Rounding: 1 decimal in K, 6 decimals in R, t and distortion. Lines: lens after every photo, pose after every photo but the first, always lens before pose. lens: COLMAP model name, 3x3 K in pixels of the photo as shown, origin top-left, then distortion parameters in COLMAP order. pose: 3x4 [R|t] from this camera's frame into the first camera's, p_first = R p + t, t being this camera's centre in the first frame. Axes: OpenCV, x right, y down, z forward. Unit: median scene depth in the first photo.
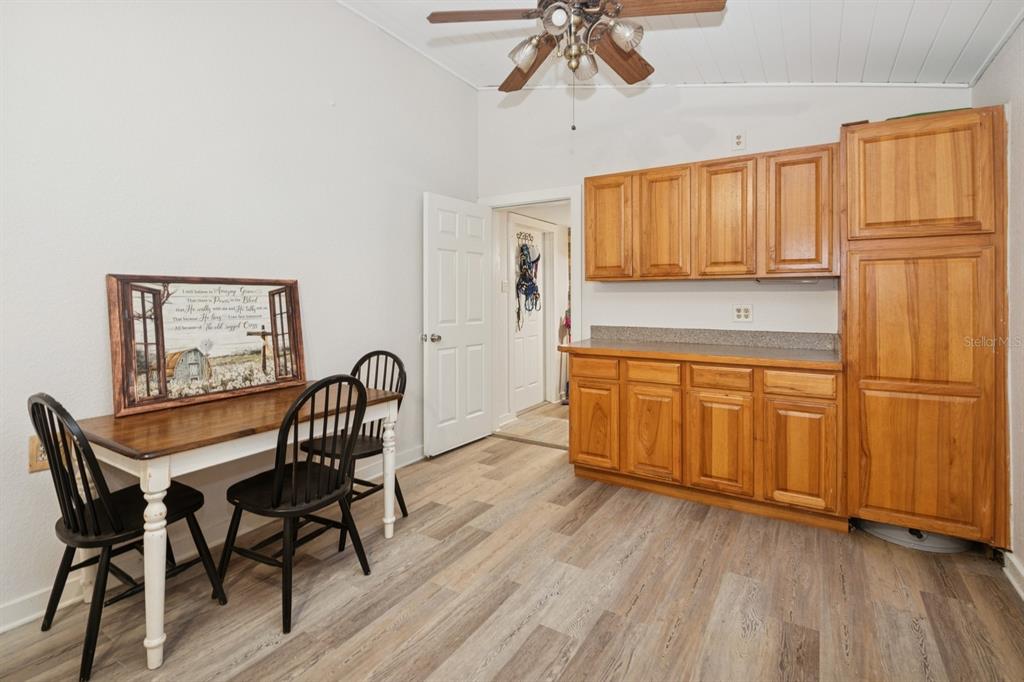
lens RADIAL K [[493.6, 0, 498.0], [0, 493.6, 298.7], [0, 0, 1]] dist [-0.005618, -0.000951]
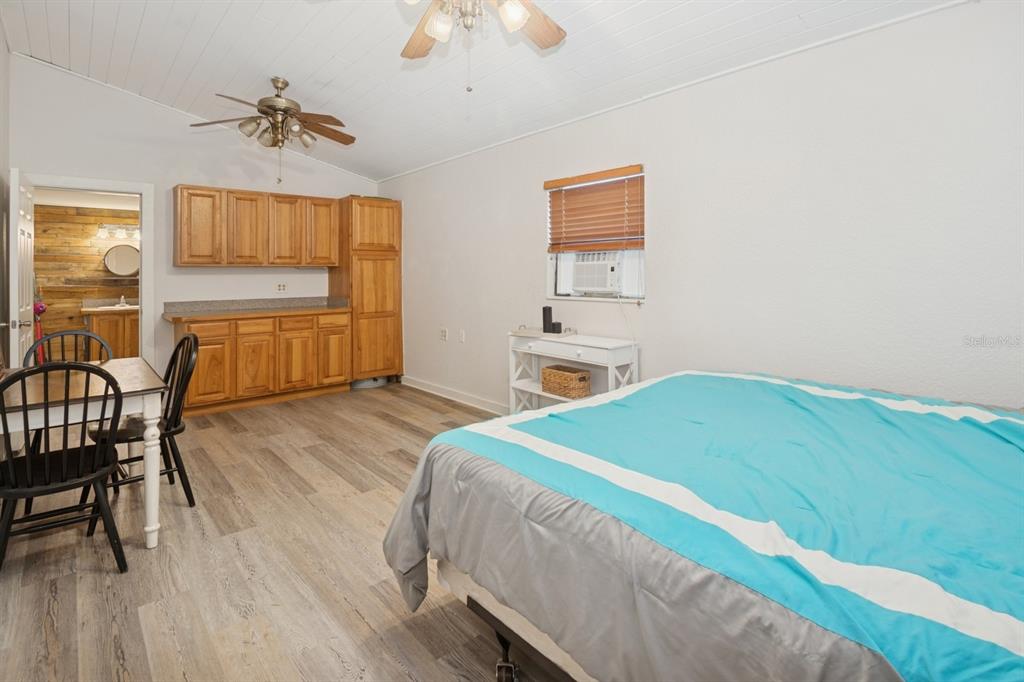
lens RADIAL K [[493.6, 0, 502.7], [0, 493.6, 334.8], [0, 0, 1]] dist [-0.005618, -0.000951]
pose [[0.280484, -0.113976, 0.953068, -1.151252], [0.014779, 0.993320, 0.114440, 0.011248], [-0.959745, -0.018013, 0.280295, -0.223337]]
